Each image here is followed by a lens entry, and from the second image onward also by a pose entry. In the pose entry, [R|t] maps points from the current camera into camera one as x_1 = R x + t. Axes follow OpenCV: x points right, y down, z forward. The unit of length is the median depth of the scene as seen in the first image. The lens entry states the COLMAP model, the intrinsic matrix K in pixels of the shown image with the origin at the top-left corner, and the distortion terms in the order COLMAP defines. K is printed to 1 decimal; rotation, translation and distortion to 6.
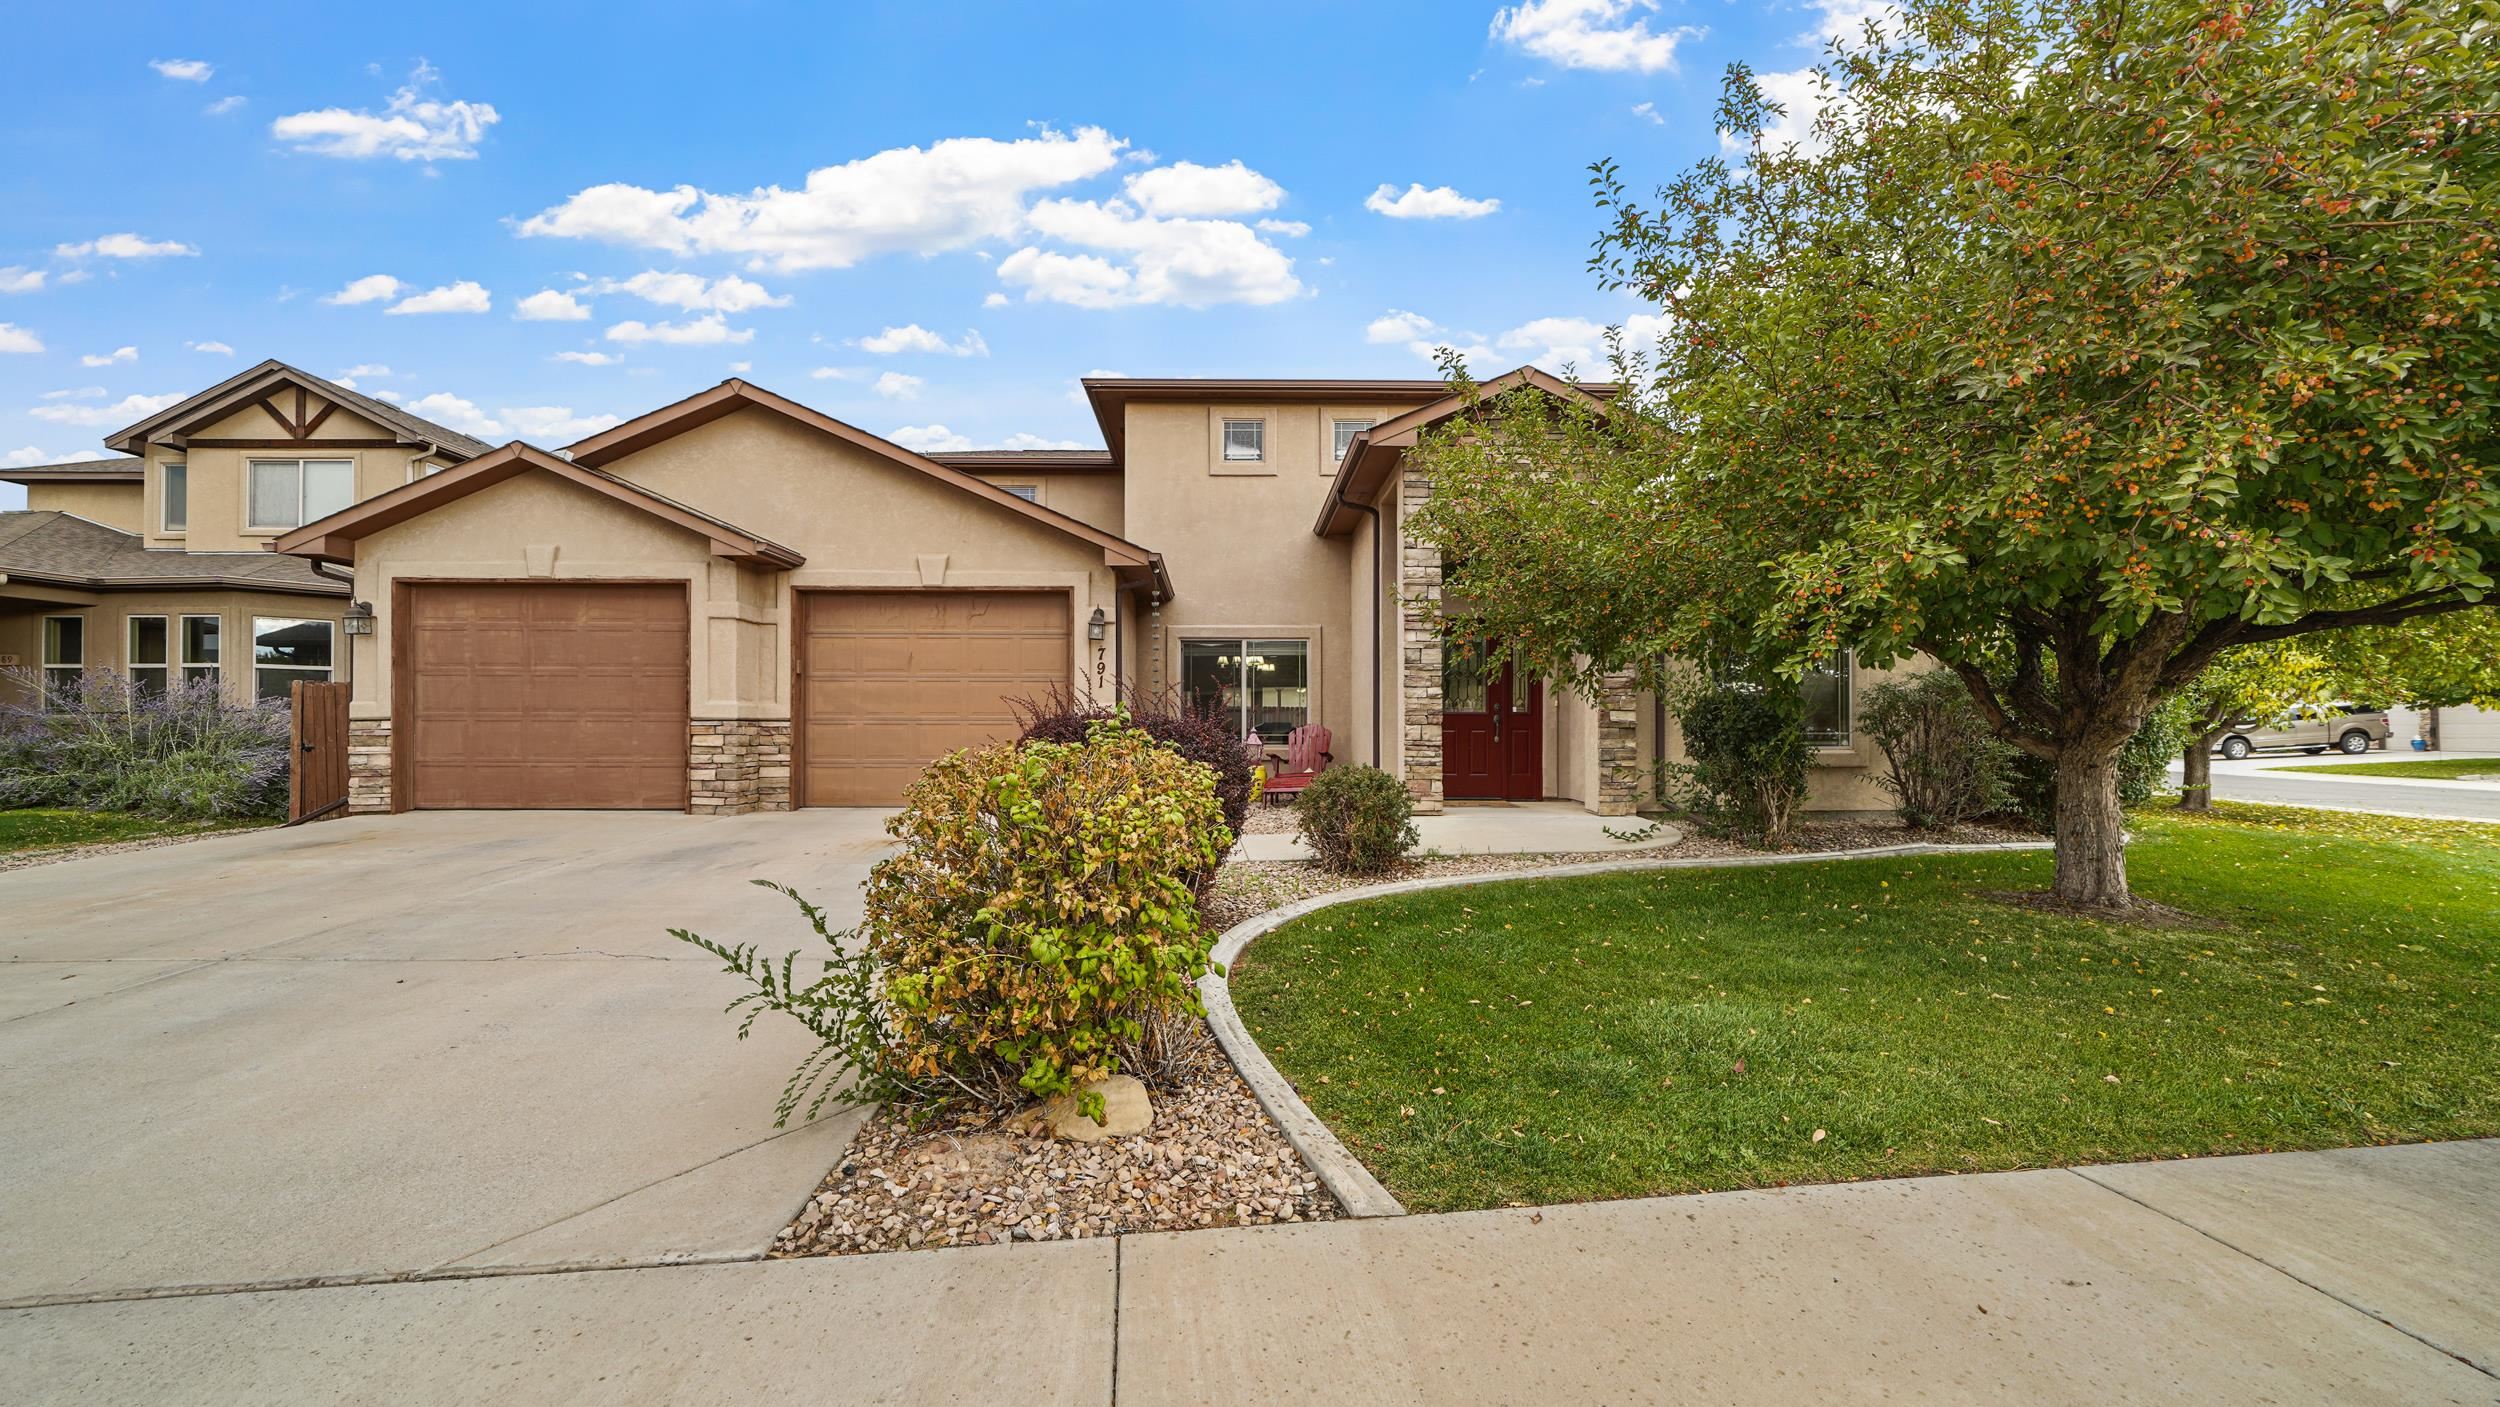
lens RADIAL K [[959.8, 0, 1248.3], [0, 959.8, 711.7], [0, 0, 1]] dist [0.000860, 0.000007]
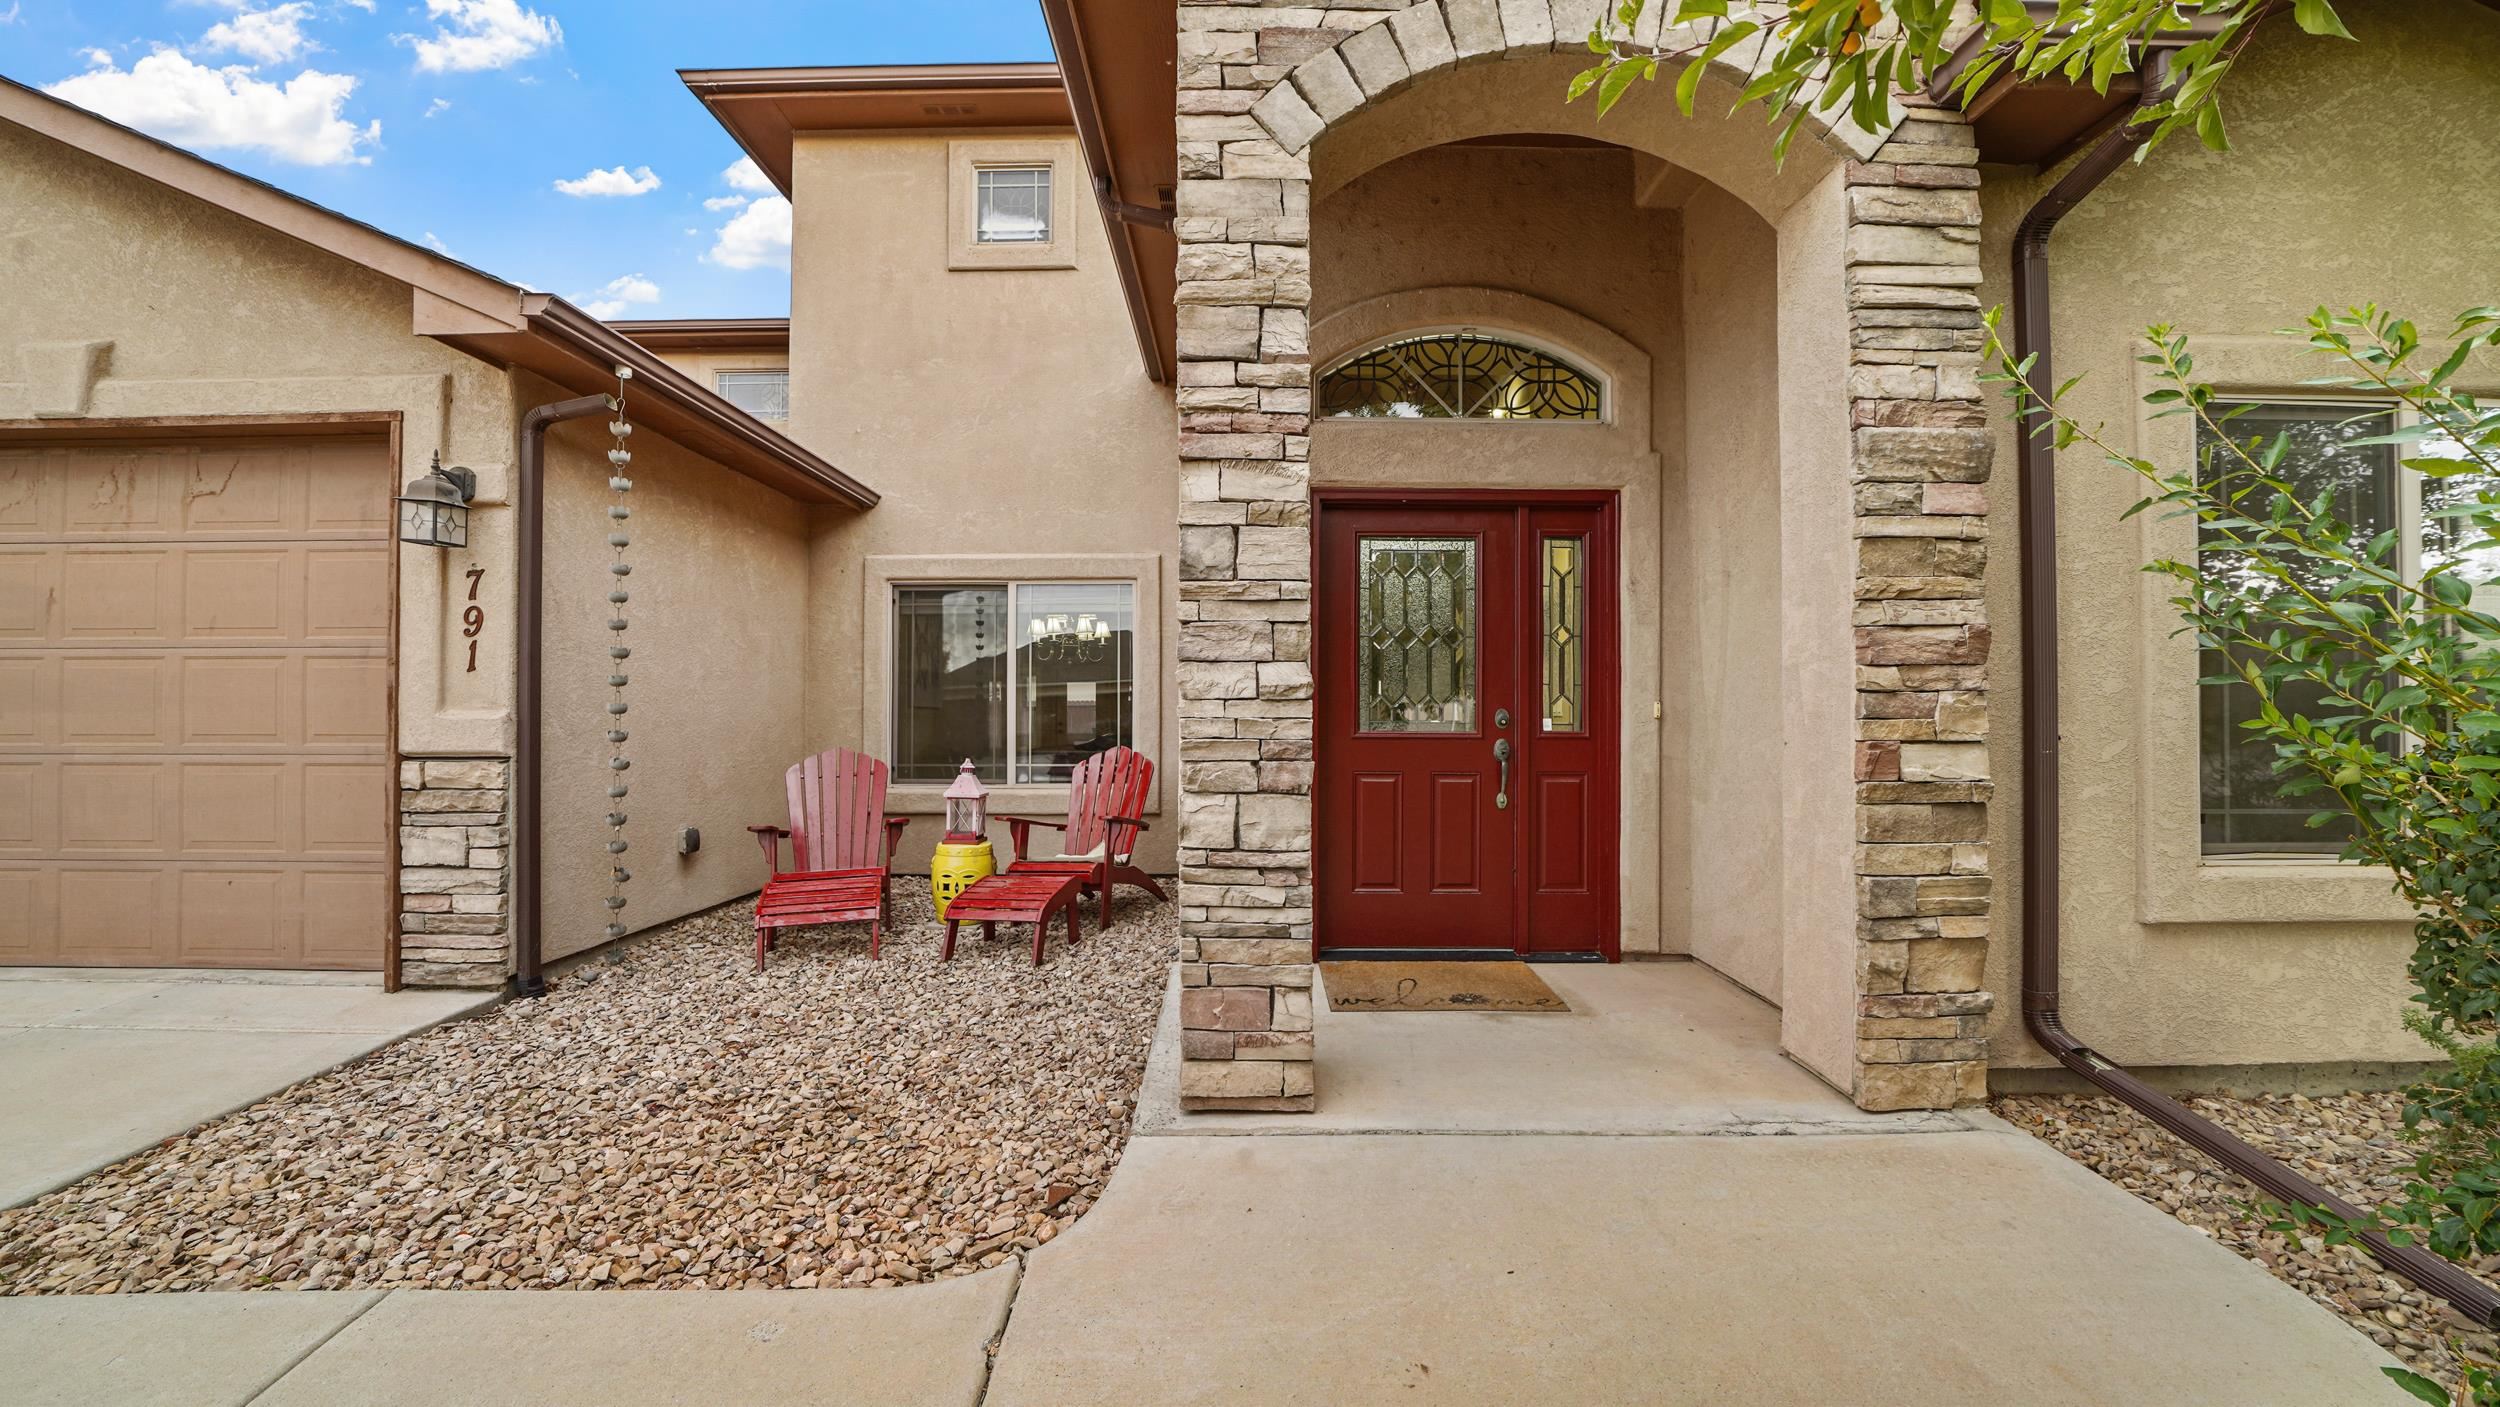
lens RADIAL K [[869.1, 0, 1252.3], [0, 869.1, 706.4], [0, 0, 1]] dist [-0.015500, 0.000591]
pose [[0.999476, -0.000913, -0.032356, 0.188355], [0.000965, 0.999998, 0.001596, -0.012508], [0.032354, -0.001627, 0.999475, 0.721901]]
